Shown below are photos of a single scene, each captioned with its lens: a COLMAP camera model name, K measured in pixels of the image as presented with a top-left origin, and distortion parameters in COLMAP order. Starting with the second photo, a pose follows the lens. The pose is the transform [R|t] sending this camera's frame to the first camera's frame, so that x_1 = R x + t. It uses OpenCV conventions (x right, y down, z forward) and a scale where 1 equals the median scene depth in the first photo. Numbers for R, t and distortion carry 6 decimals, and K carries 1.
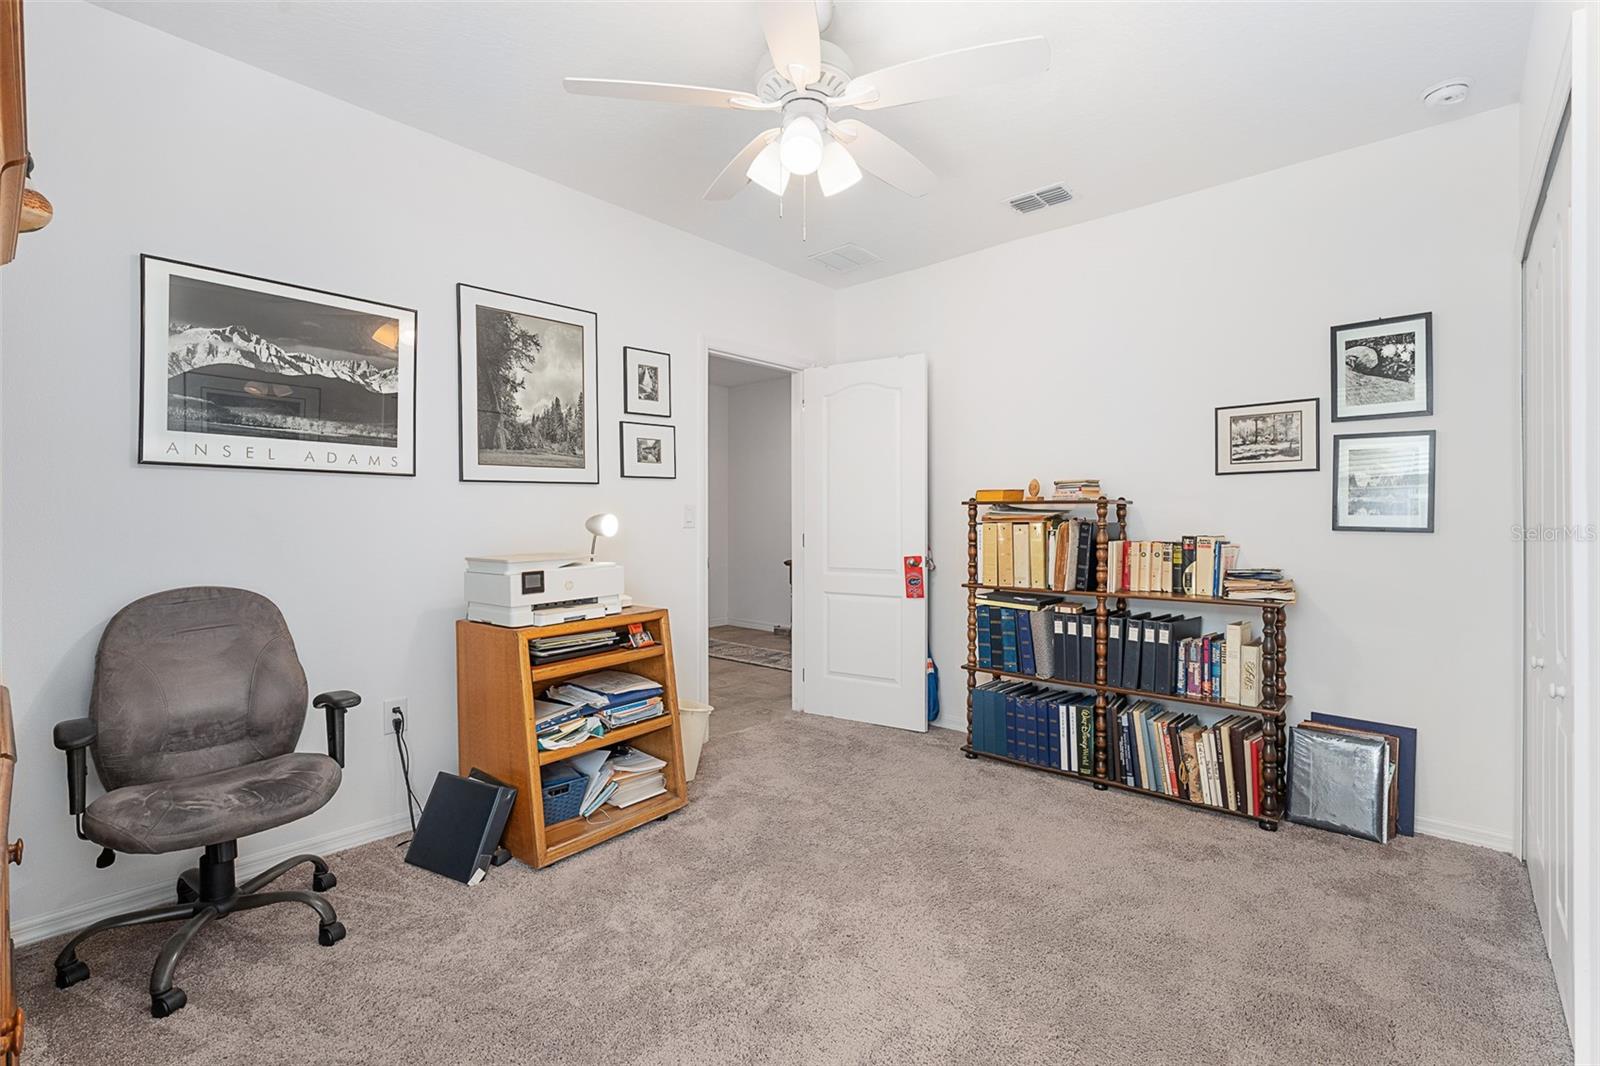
lens RADIAL K [[740.5, 0, 797.3], [0, 740.5, 520.9], [0, 0, 1]] dist [-0.005529, -0.001237]
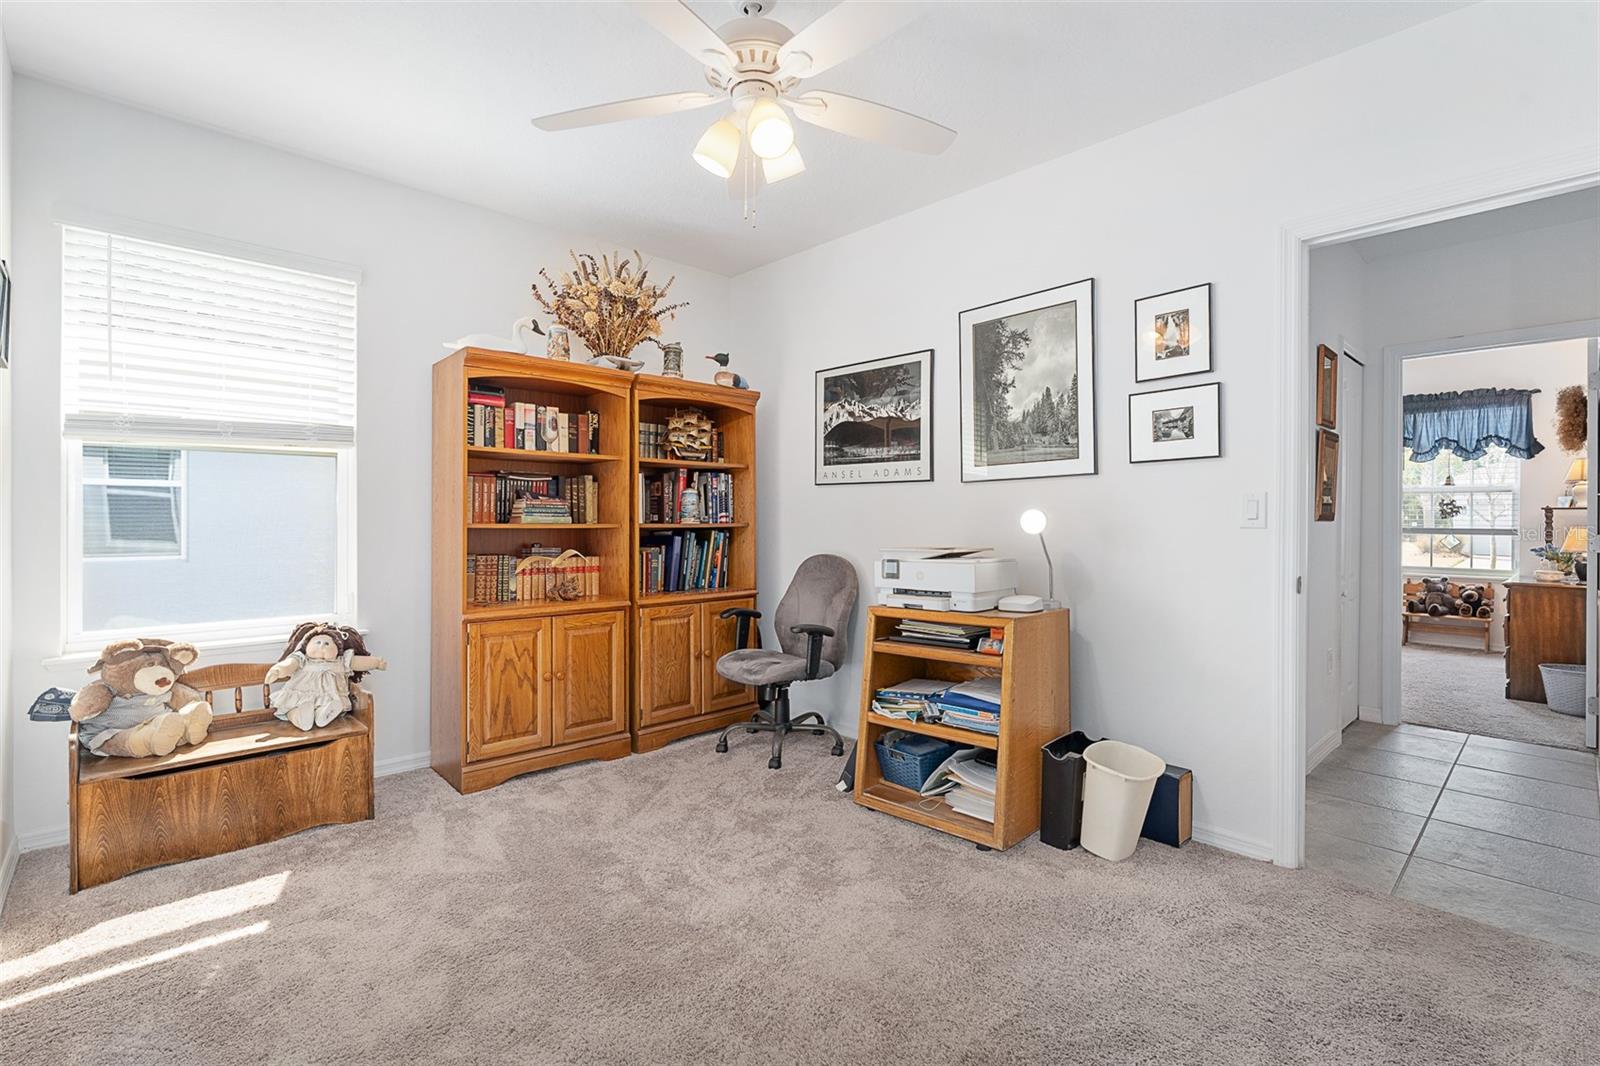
lens RADIAL K [[740.5, 0, 806.1], [0, 740.5, 527.7], [0, 0, 1]] dist [-0.005529, -0.001237]
pose [[-0.084256, 0.012785, -0.996362, 0.679588], [-0.003930, 0.999906, 0.013163, 0.002430], [0.996436, 0.005025, -0.084198, 0.804033]]
